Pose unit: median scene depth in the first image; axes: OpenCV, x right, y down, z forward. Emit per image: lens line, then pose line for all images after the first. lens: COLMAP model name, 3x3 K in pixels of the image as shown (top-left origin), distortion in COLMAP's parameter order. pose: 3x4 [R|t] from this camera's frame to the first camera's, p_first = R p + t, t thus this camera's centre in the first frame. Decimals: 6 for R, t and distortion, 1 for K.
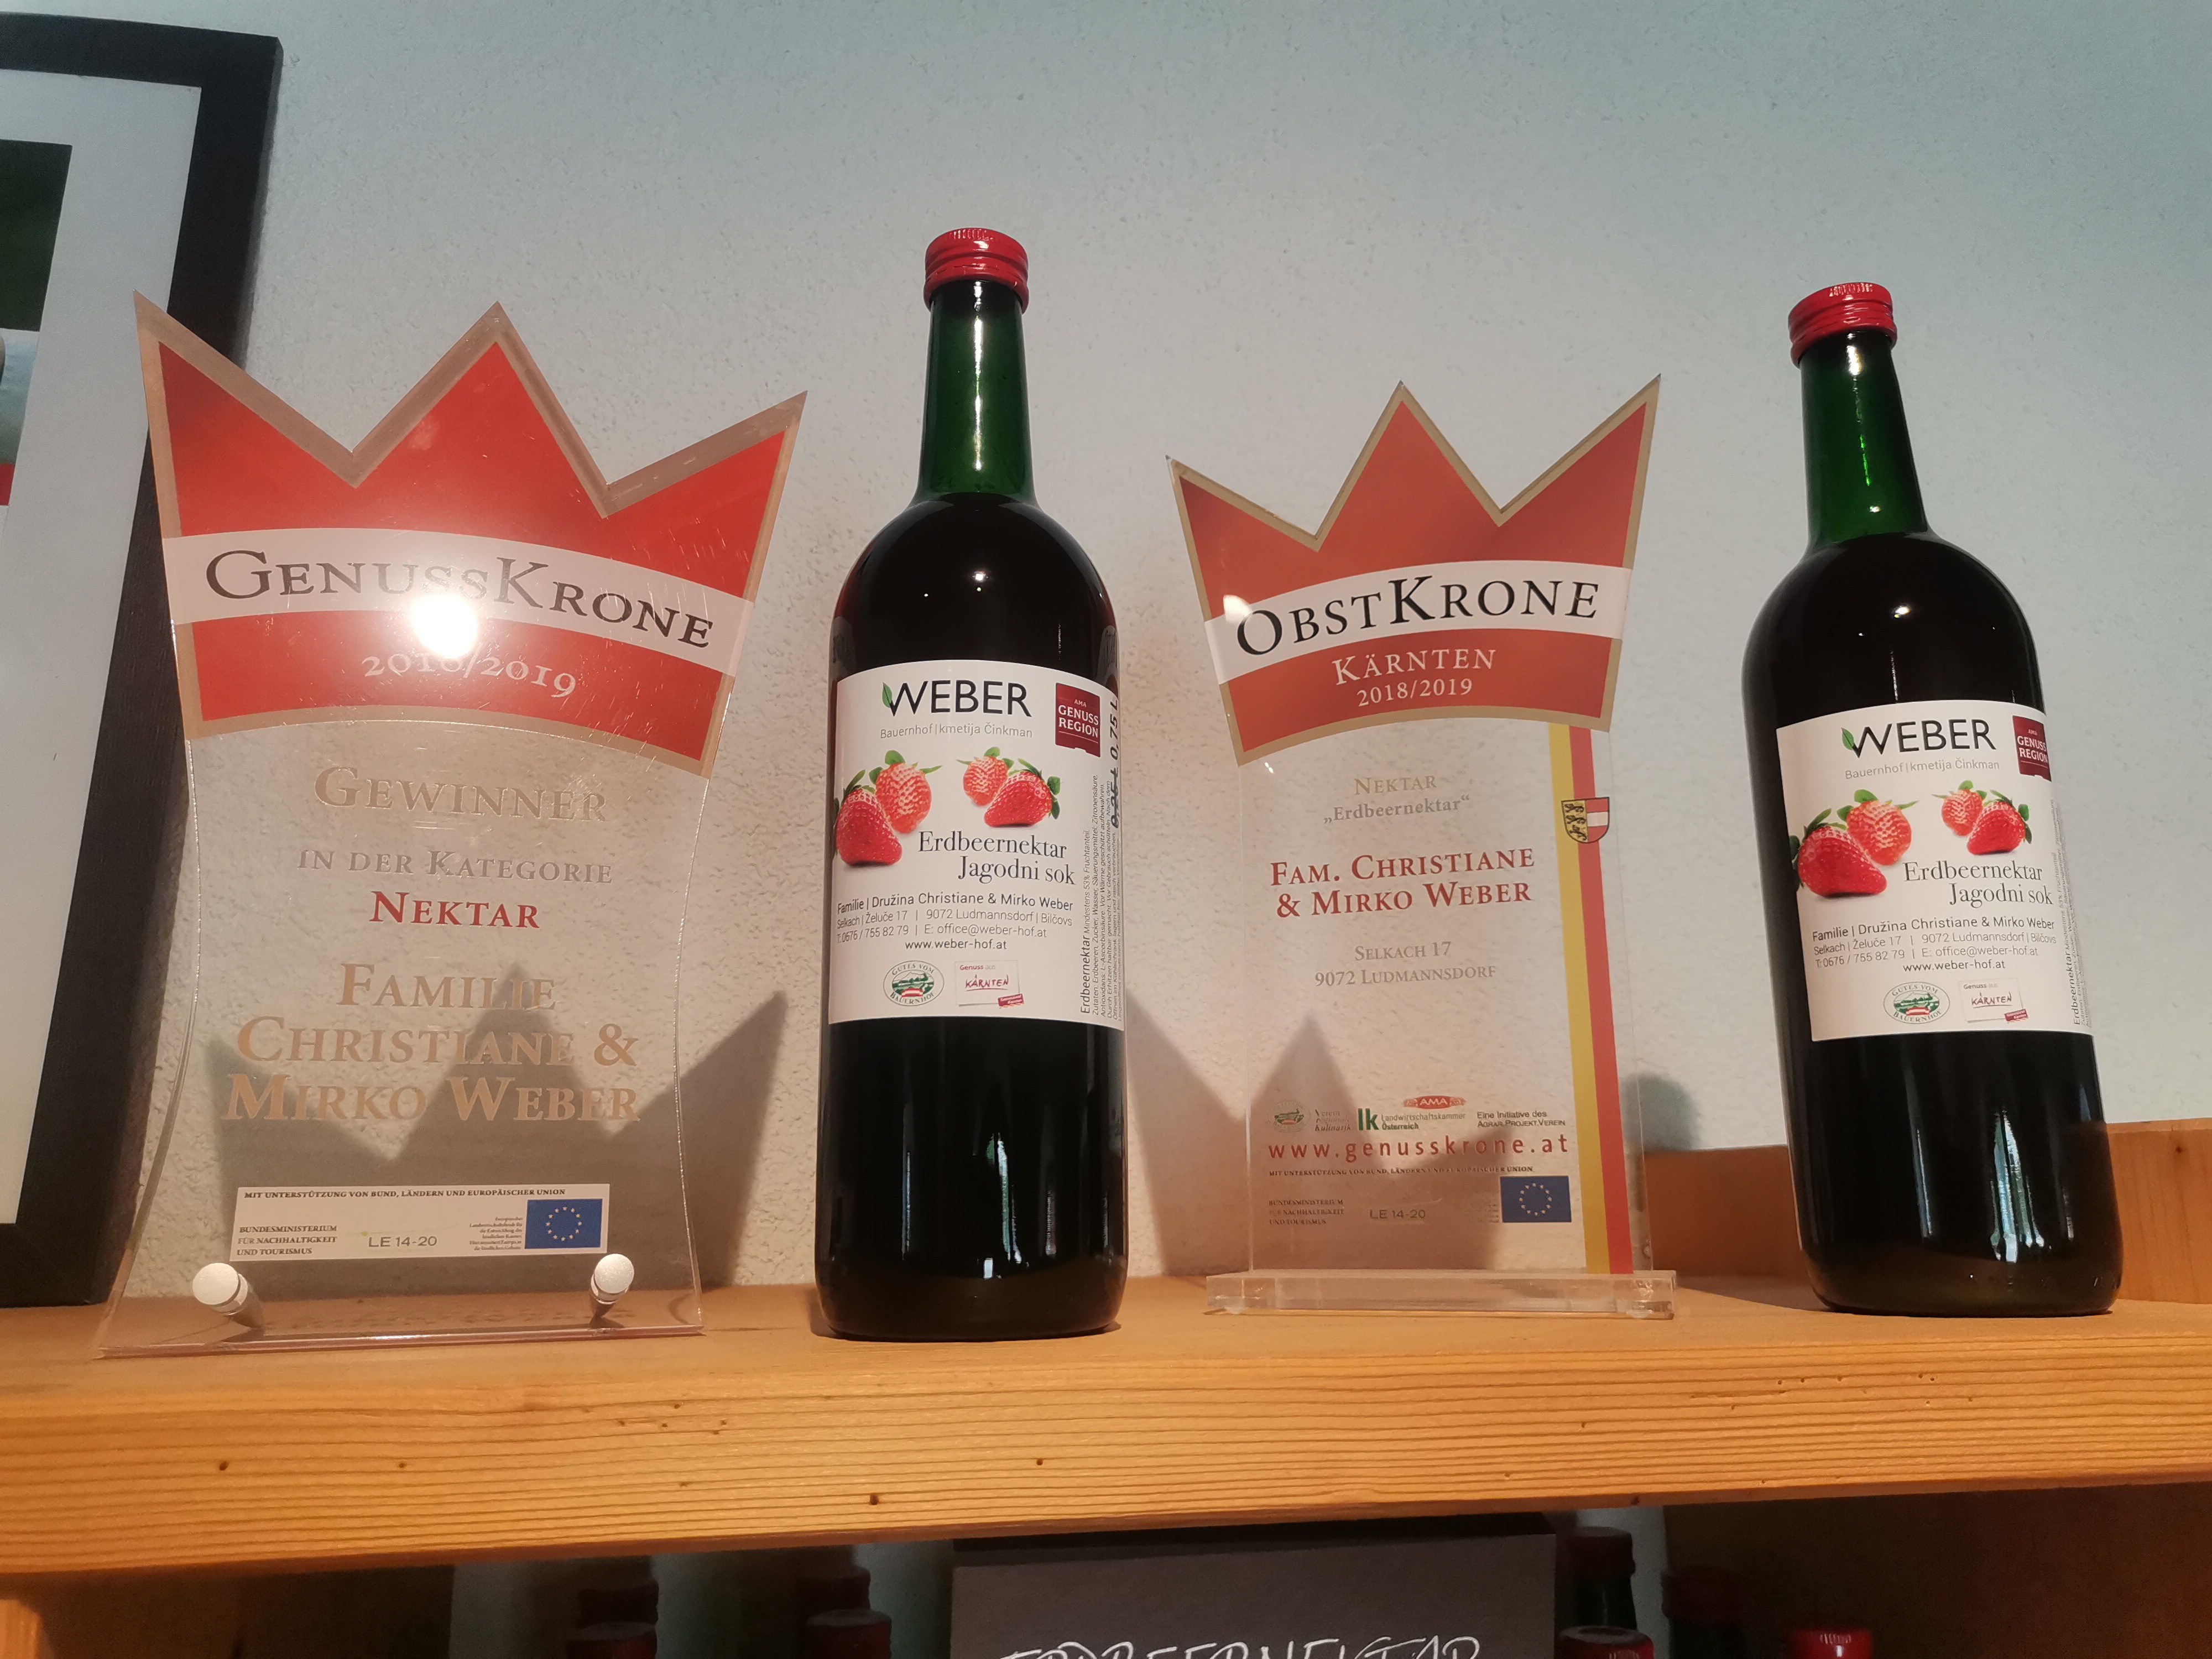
lens RADIAL K [[1682.3, 0, 1106.0], [0, 1682.3, 829.5], [0, 0, 1]] dist [0.047235, -0.034135]
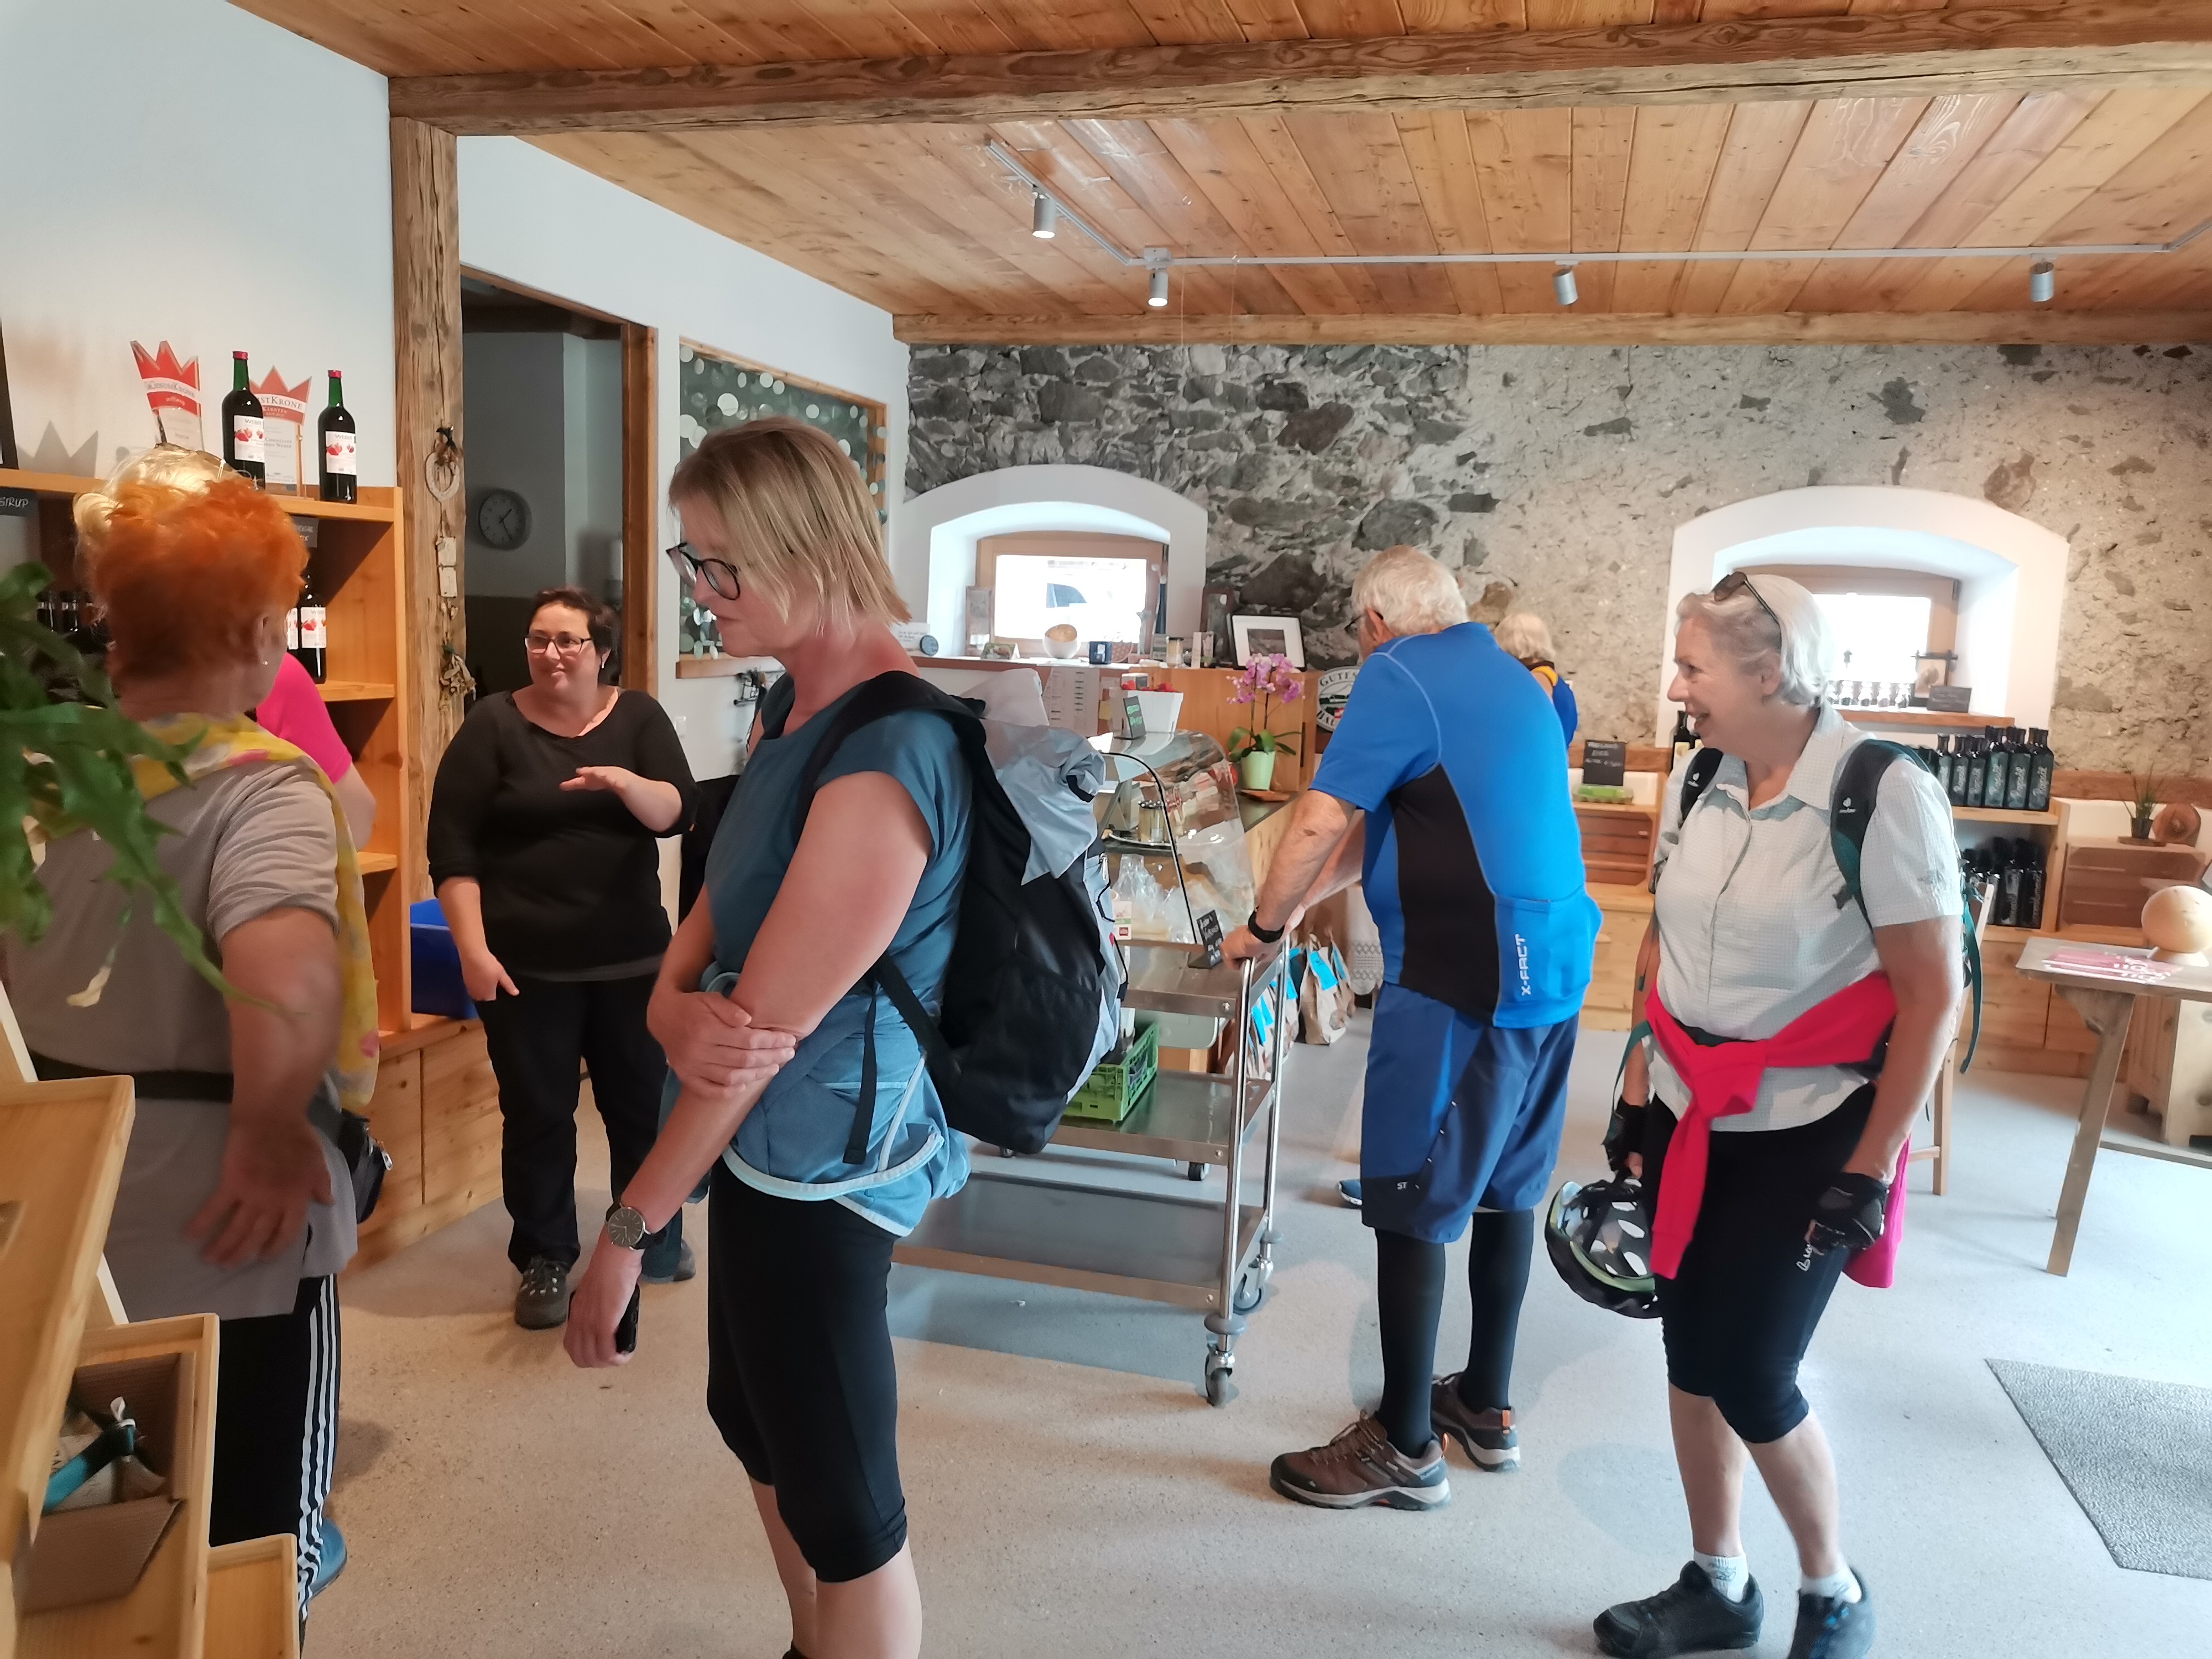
lens RADIAL K [[1682.3, 0, 1106.0], [0, 1682.3, 829.5], [0, 0, 1]] dist [0.047235, -0.034135]
pose [[0.435935, -0.082945, 0.896148, -5.455603], [-0.251896, 0.944701, 0.209974, -0.918922], [-0.864007, -0.317271, 0.390935, -6.033455]]
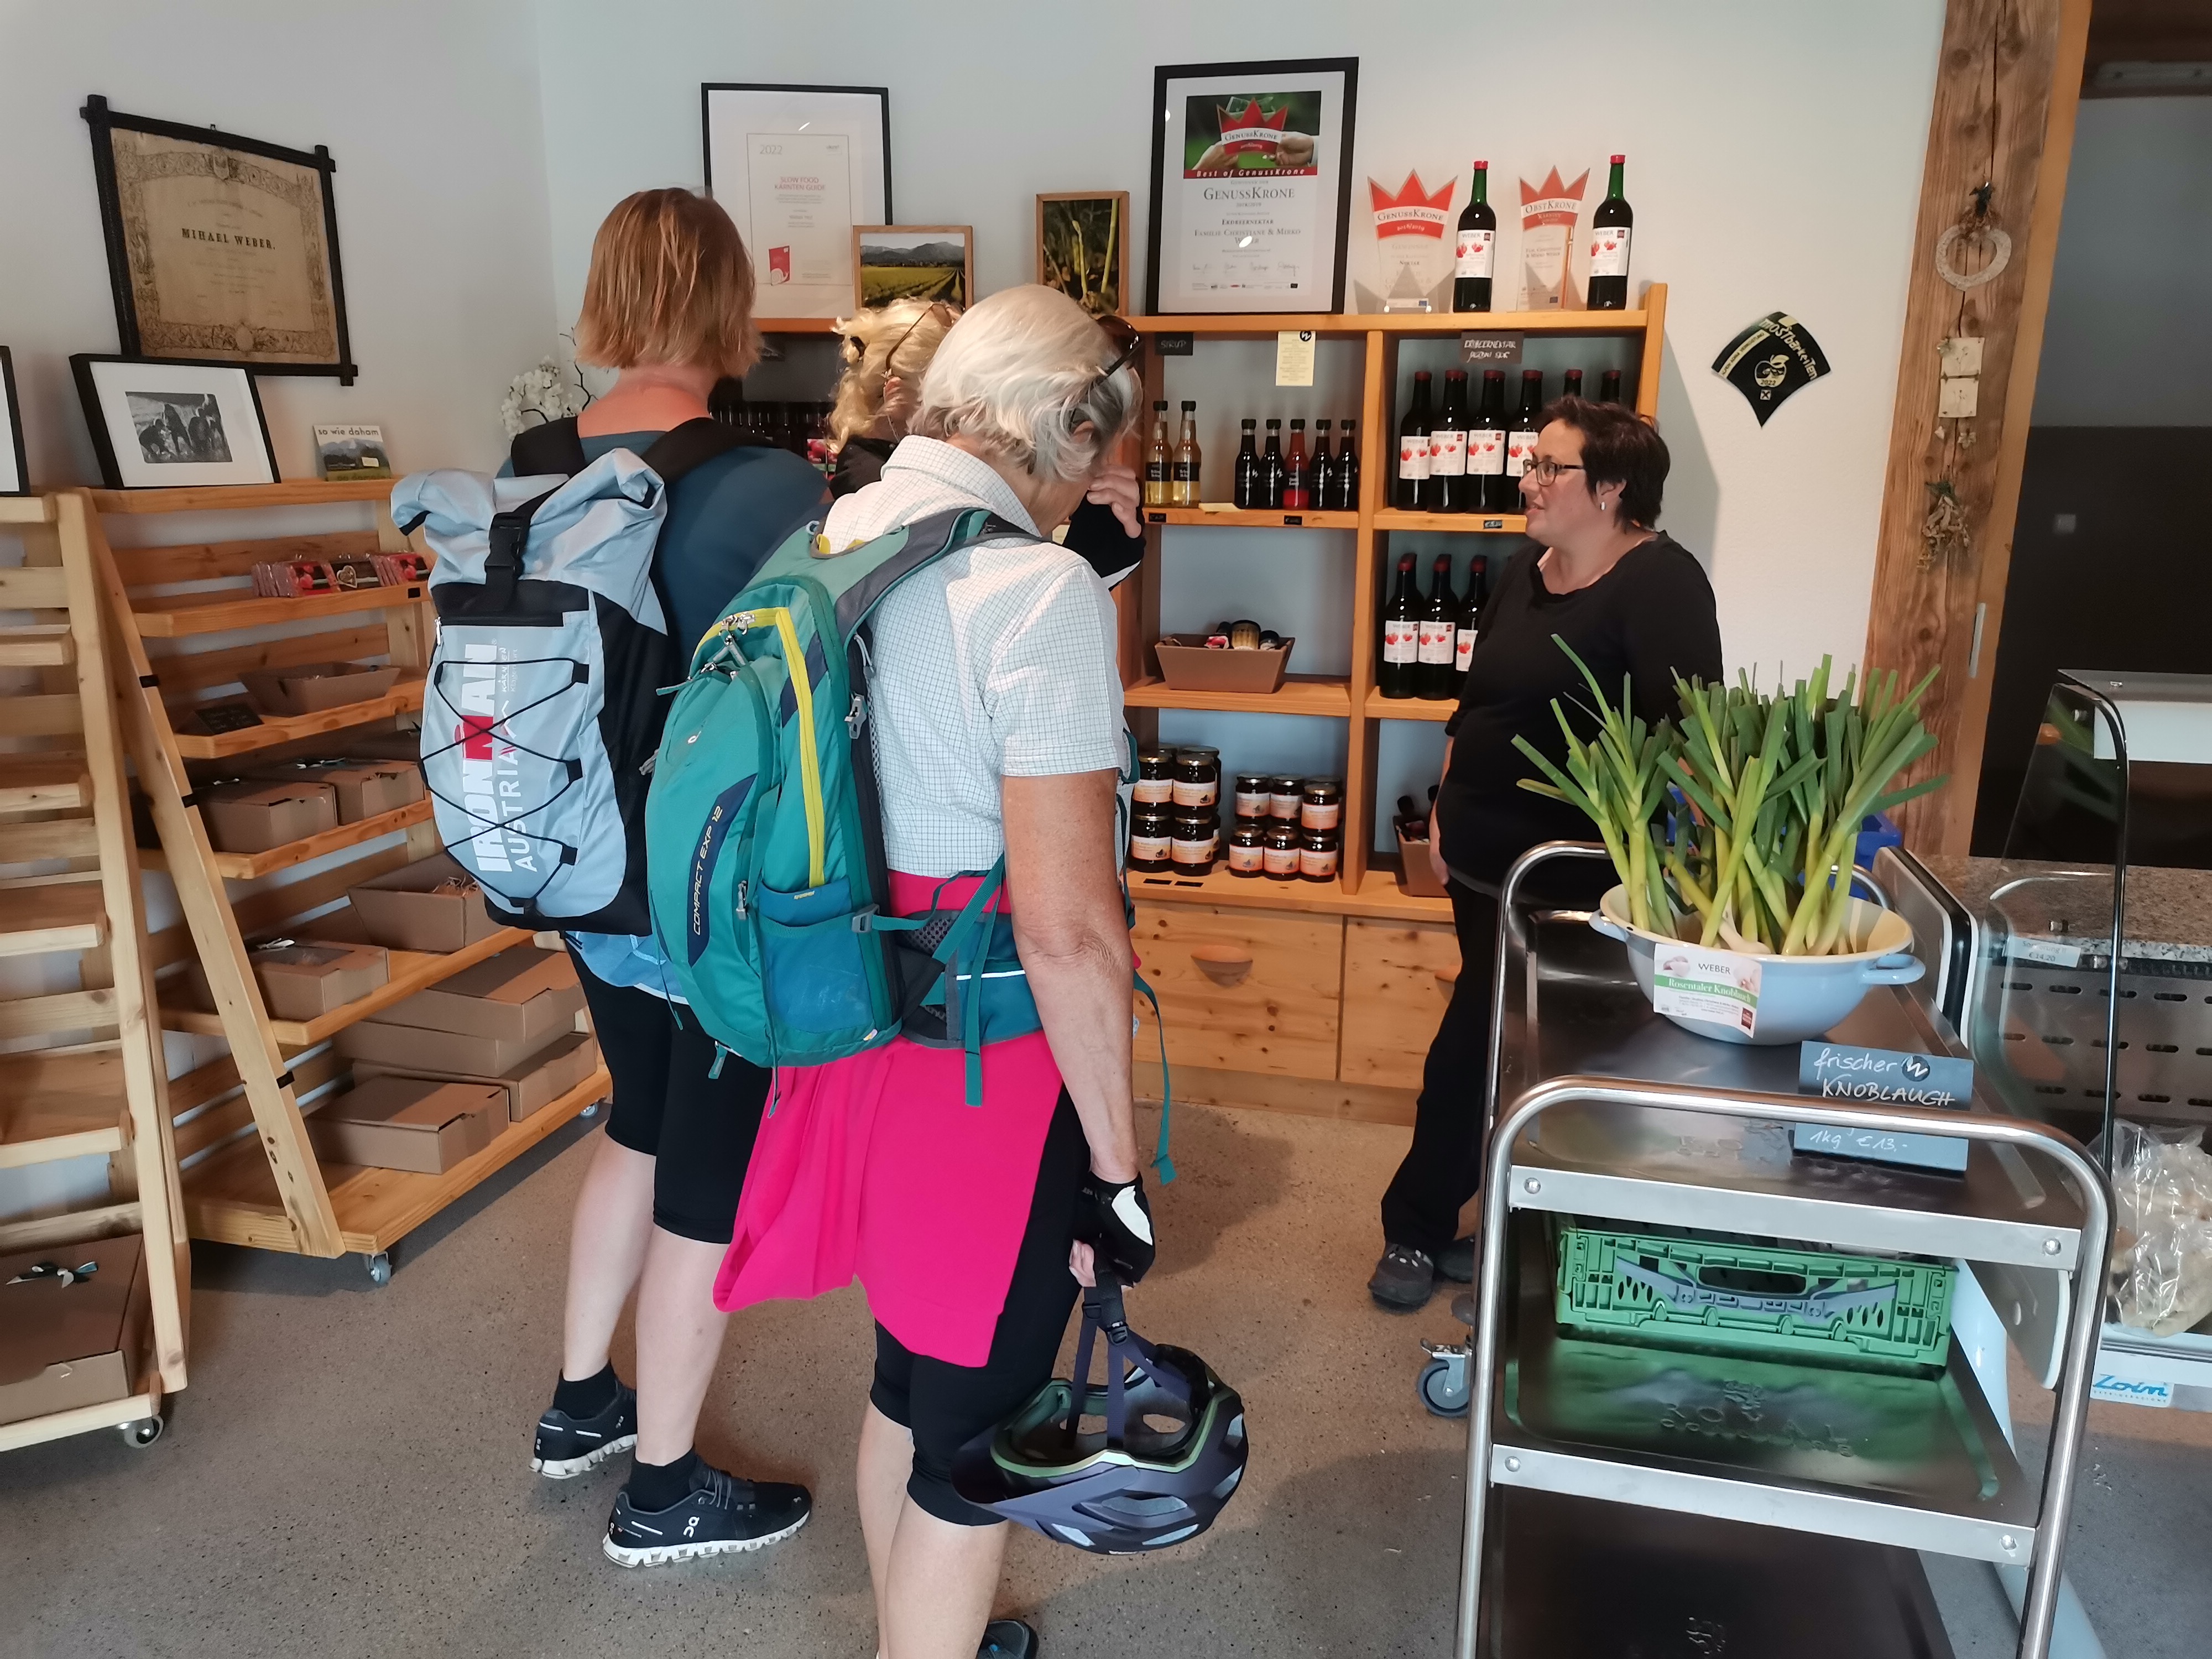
lens RADIAL K [[1682.3, 0, 1106.0], [0, 1682.3, 829.5], [0, 0, 1]] dist [0.047235, -0.034135]
pose [[0.909695, 0.123132, -0.396603, 1.723219], [0.073980, 0.891703, 0.446534, -1.181939], [0.408635, -0.435550, 0.802069, -6.814959]]
